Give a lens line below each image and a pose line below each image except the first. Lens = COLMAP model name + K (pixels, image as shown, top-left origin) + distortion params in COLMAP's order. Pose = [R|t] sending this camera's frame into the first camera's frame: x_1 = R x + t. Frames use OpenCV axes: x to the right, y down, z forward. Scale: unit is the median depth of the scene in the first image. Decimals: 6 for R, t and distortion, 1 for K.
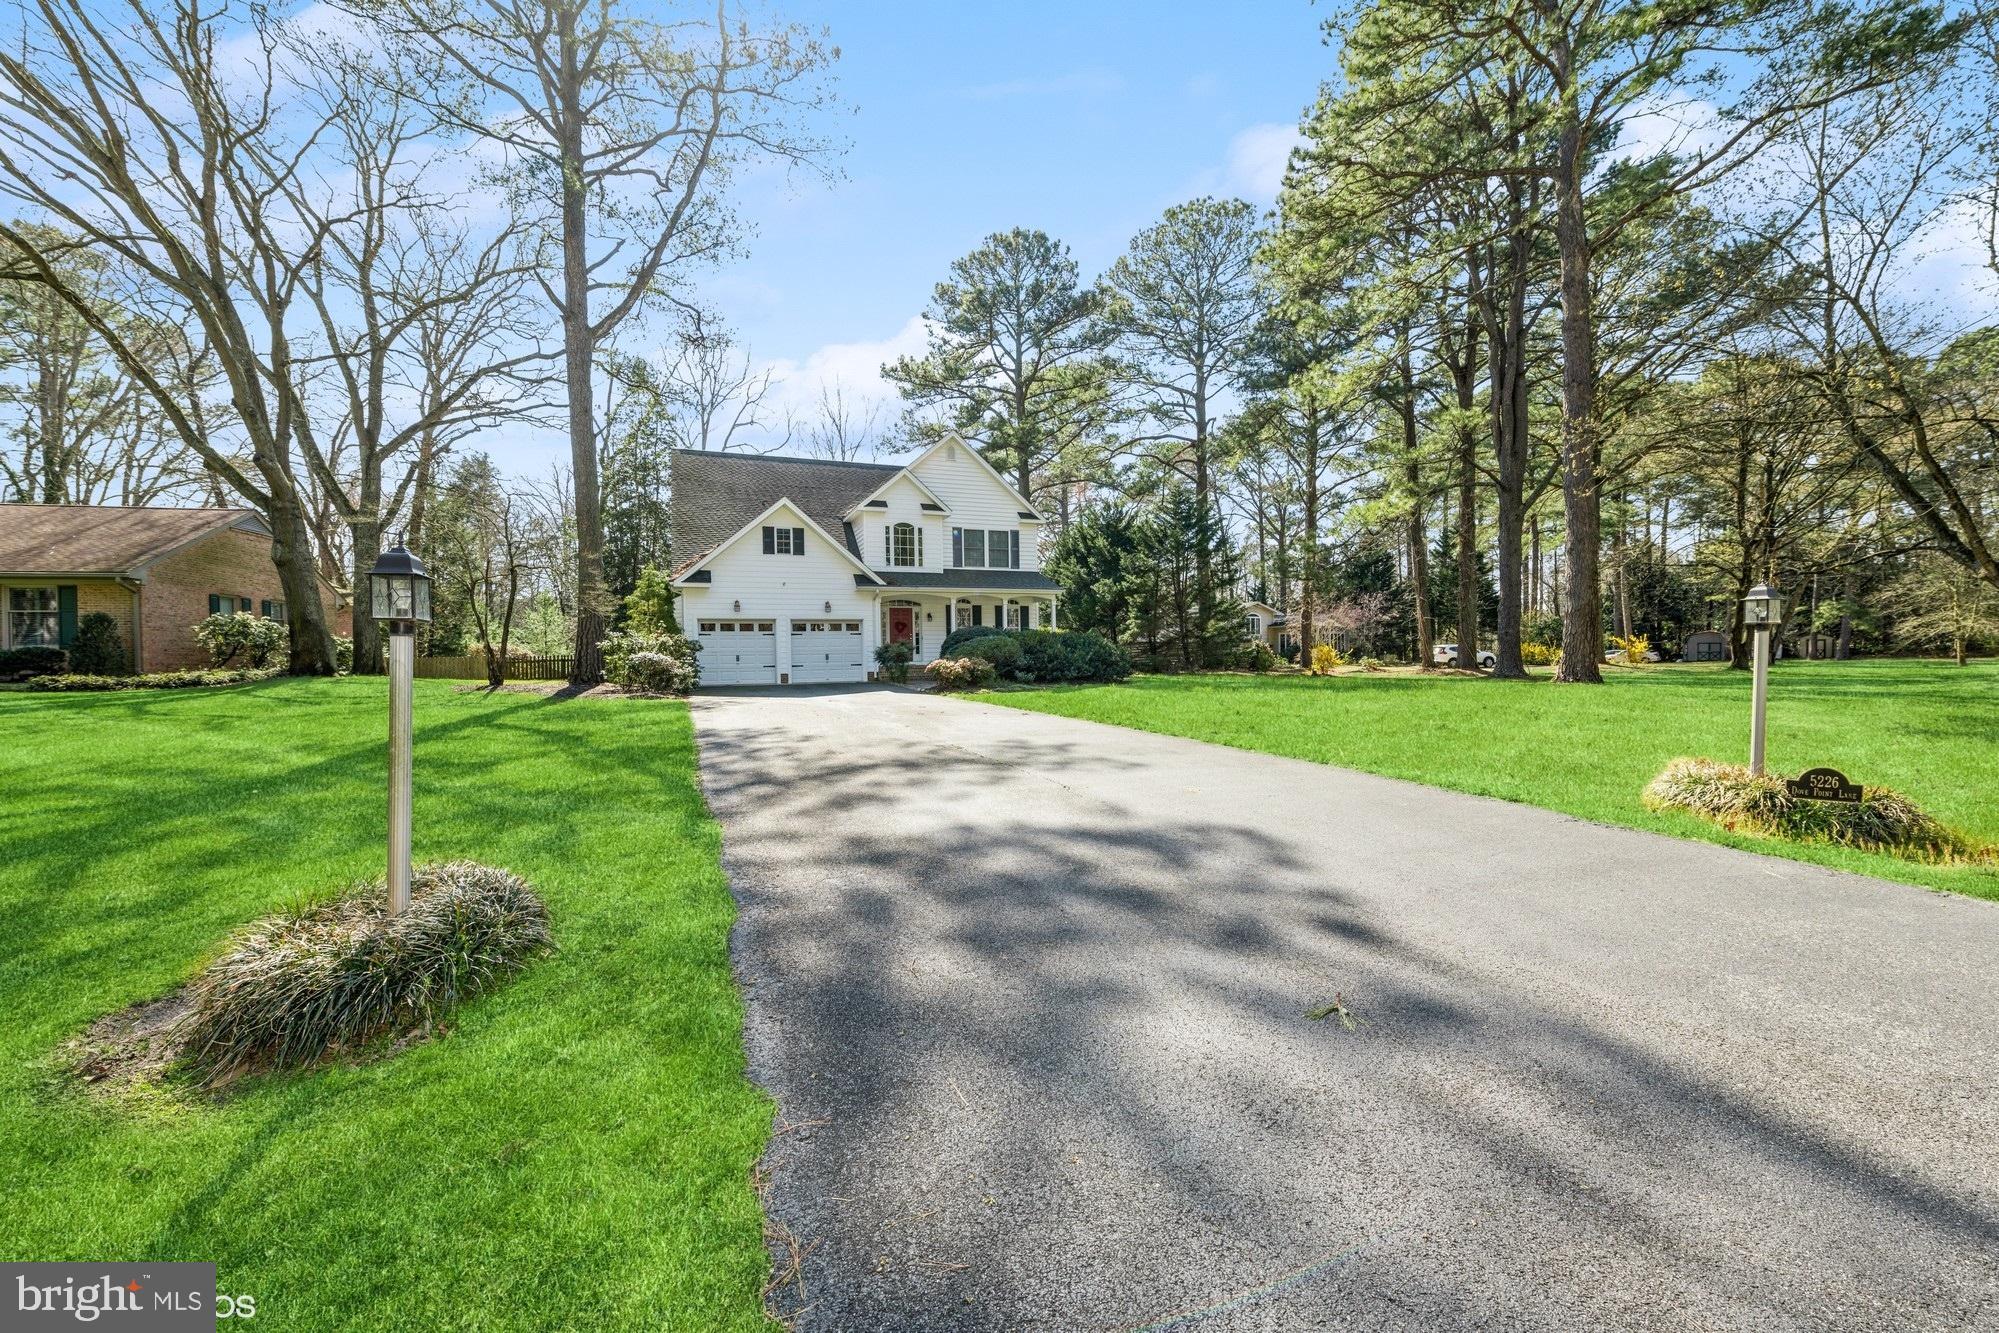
lens RADIAL K [[804.1, 0, 999.5], [0, 804.1, 666.5], [0, 0, 1]] dist [0.001068, 0.000032]
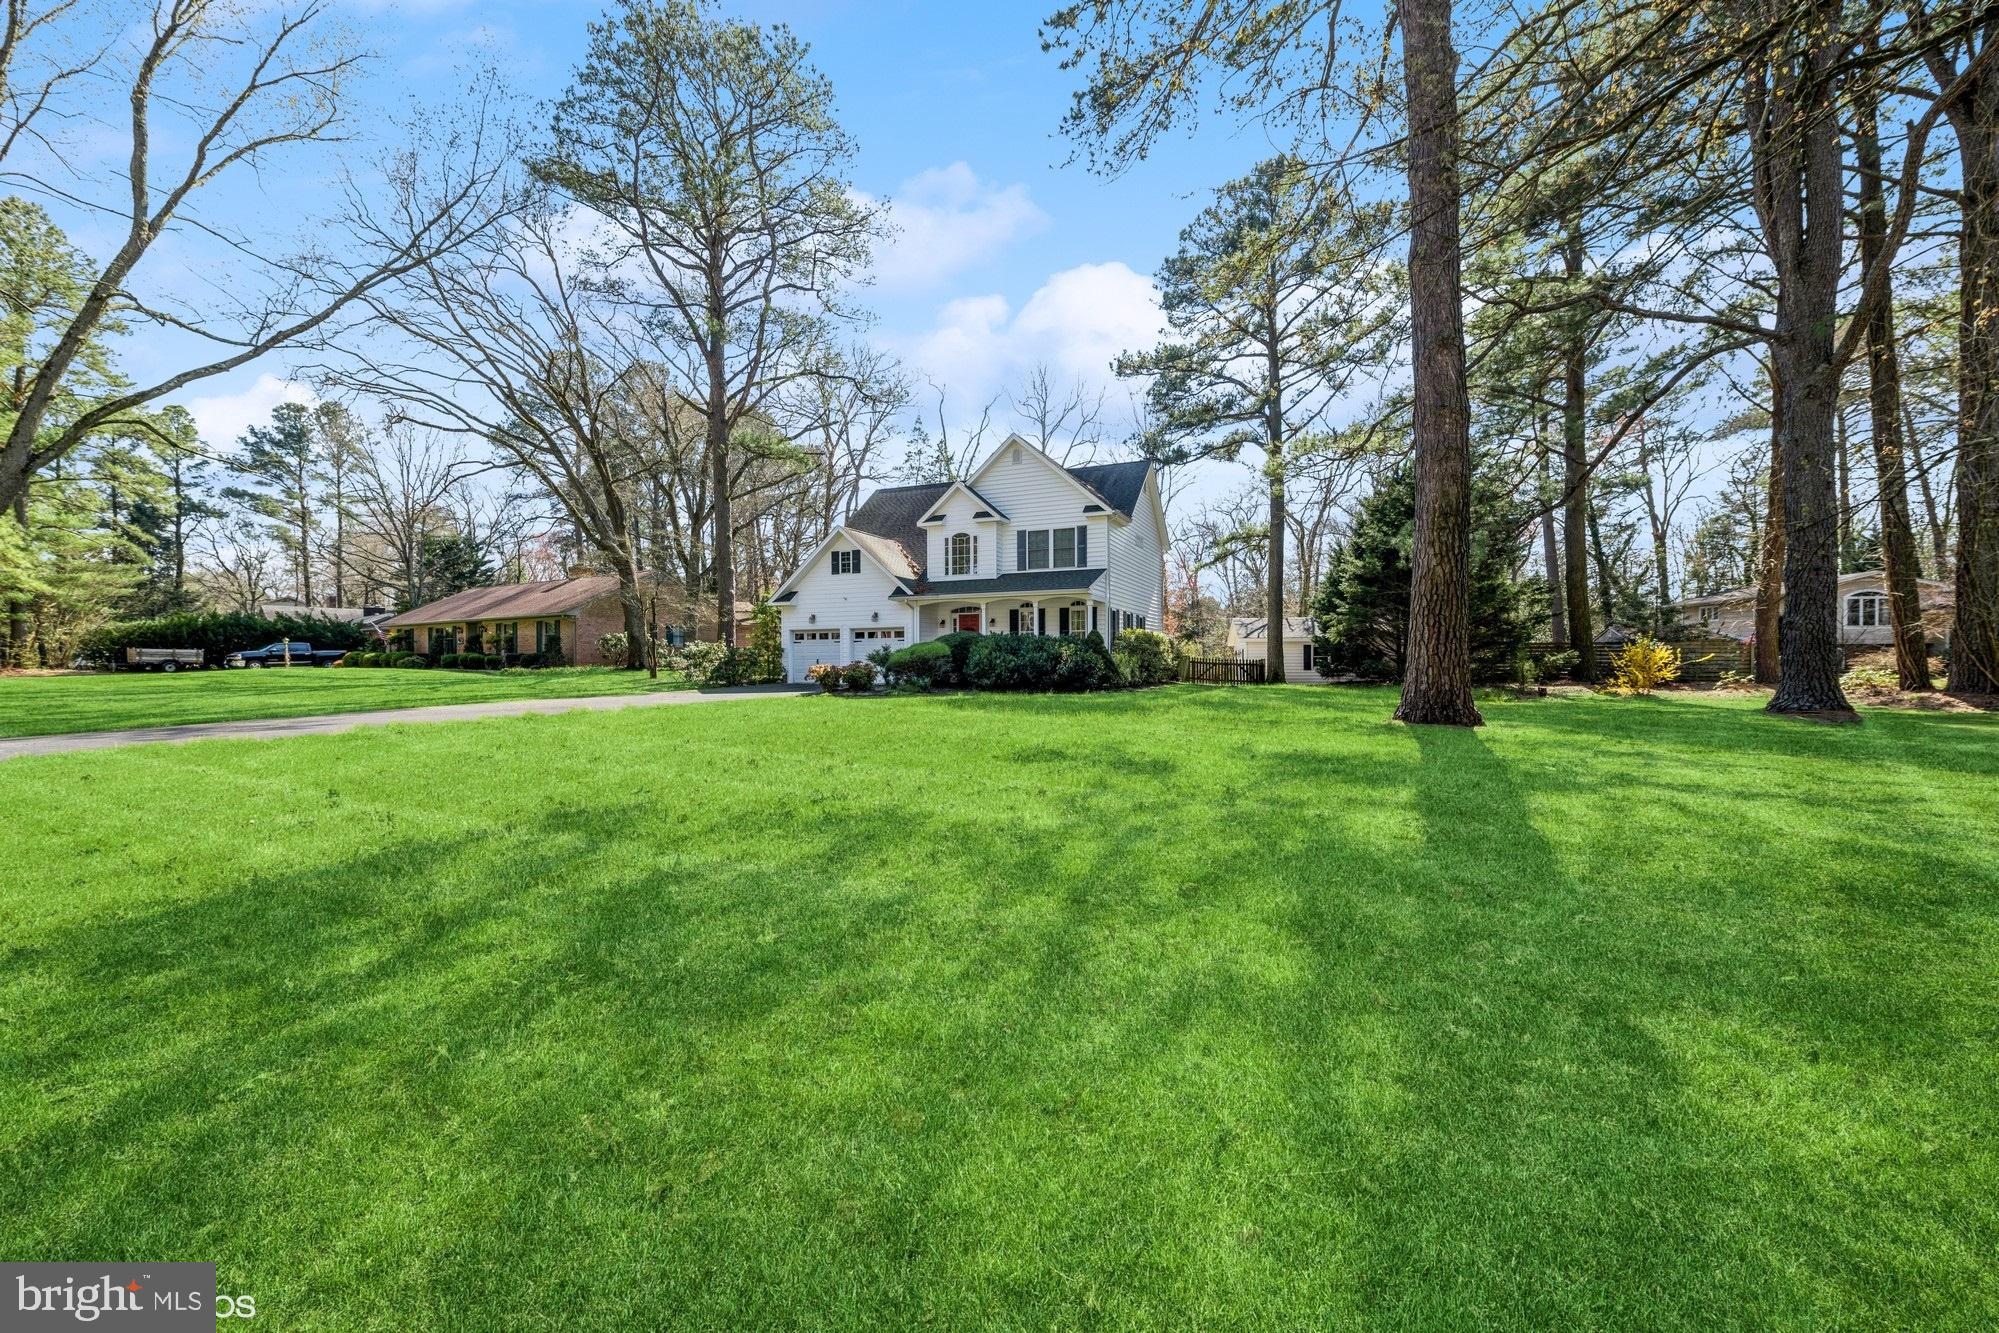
lens RADIAL K [[804.1, 0, 999.5], [0, 804.1, 666.5], [0, 0, 1]] dist [0.001068, 0.000032]
pose [[0.708582, 0.015173, -0.705466, 0.638470], [-0.011978, 0.999883, 0.009475, -0.014904], [0.705527, 0.001736, 0.708681, 0.284776]]
